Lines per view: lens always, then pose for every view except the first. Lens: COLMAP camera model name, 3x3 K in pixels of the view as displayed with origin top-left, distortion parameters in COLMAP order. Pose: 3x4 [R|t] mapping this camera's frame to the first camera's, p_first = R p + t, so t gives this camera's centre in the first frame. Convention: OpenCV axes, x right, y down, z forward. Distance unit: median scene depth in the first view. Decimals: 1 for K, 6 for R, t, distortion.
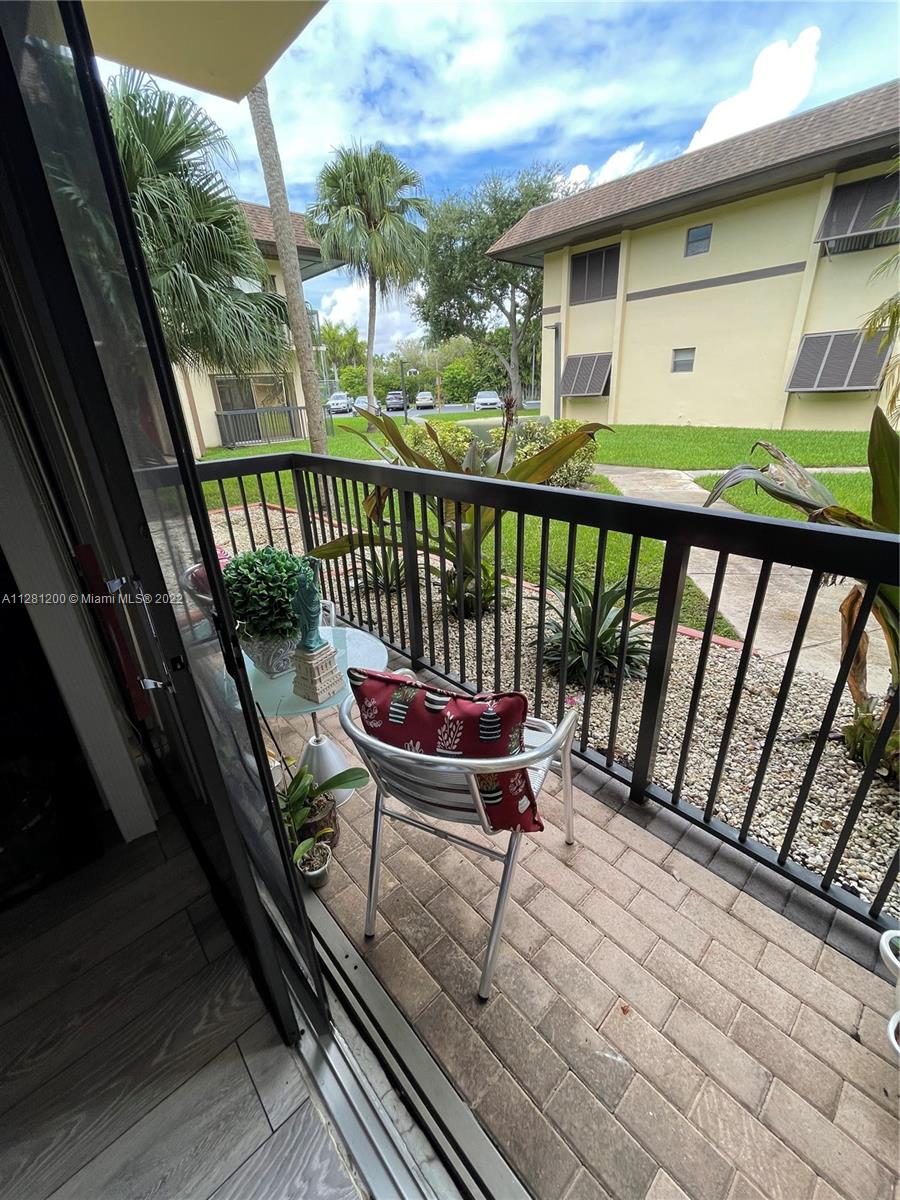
lens RADIAL K [[485.5, 0, 450.0], [0, 485.5, 600.0], [0, 0, 1]] dist [0.002439, 0.000118]
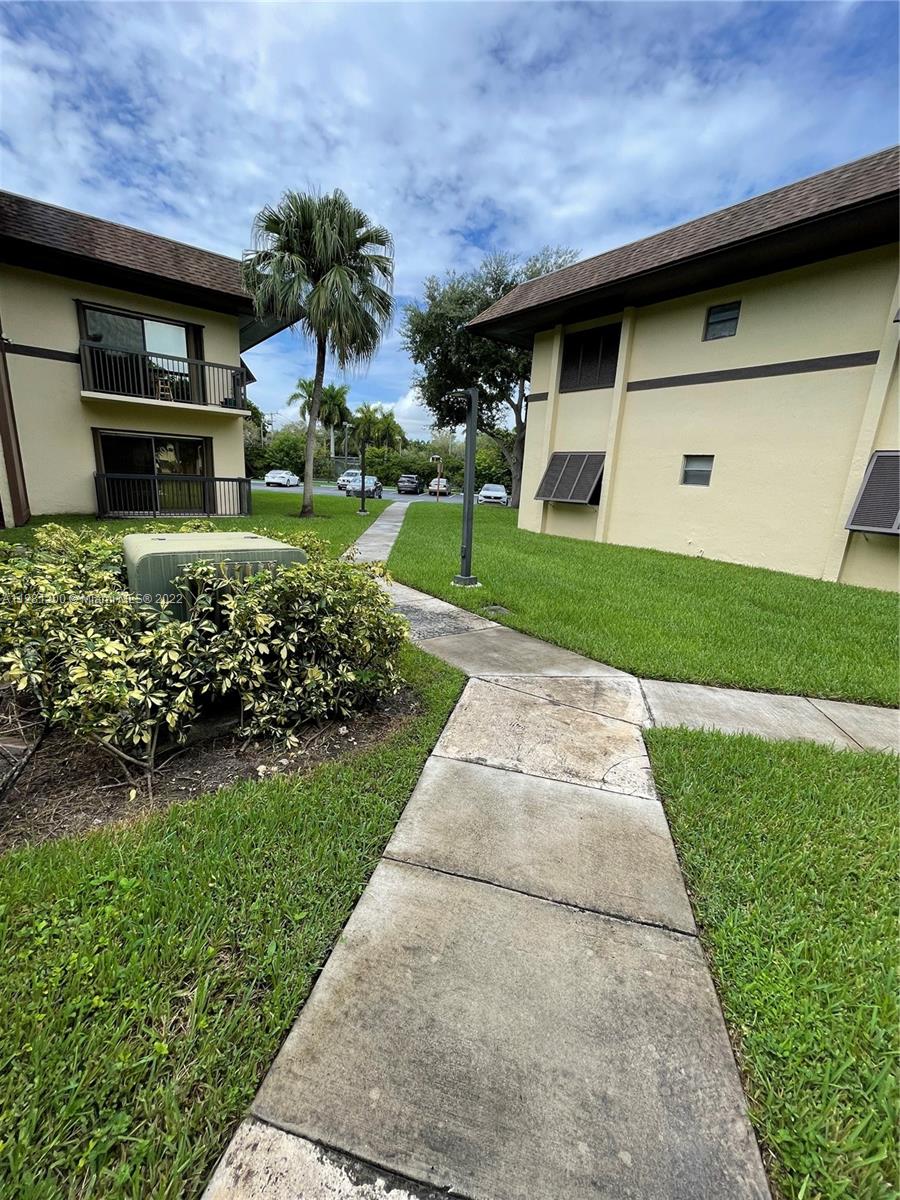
lens RADIAL K [[485.5, 0, 450.0], [0, 485.5, 600.0], [0, 0, 1]] dist [0.002439, 0.000118]
pose [[0.990904, 0.117097, -0.066310, 0.167040], [-0.126220, 0.979619, -0.156256, -0.128834], [0.046662, 0.163204, 0.985488, 0.268481]]
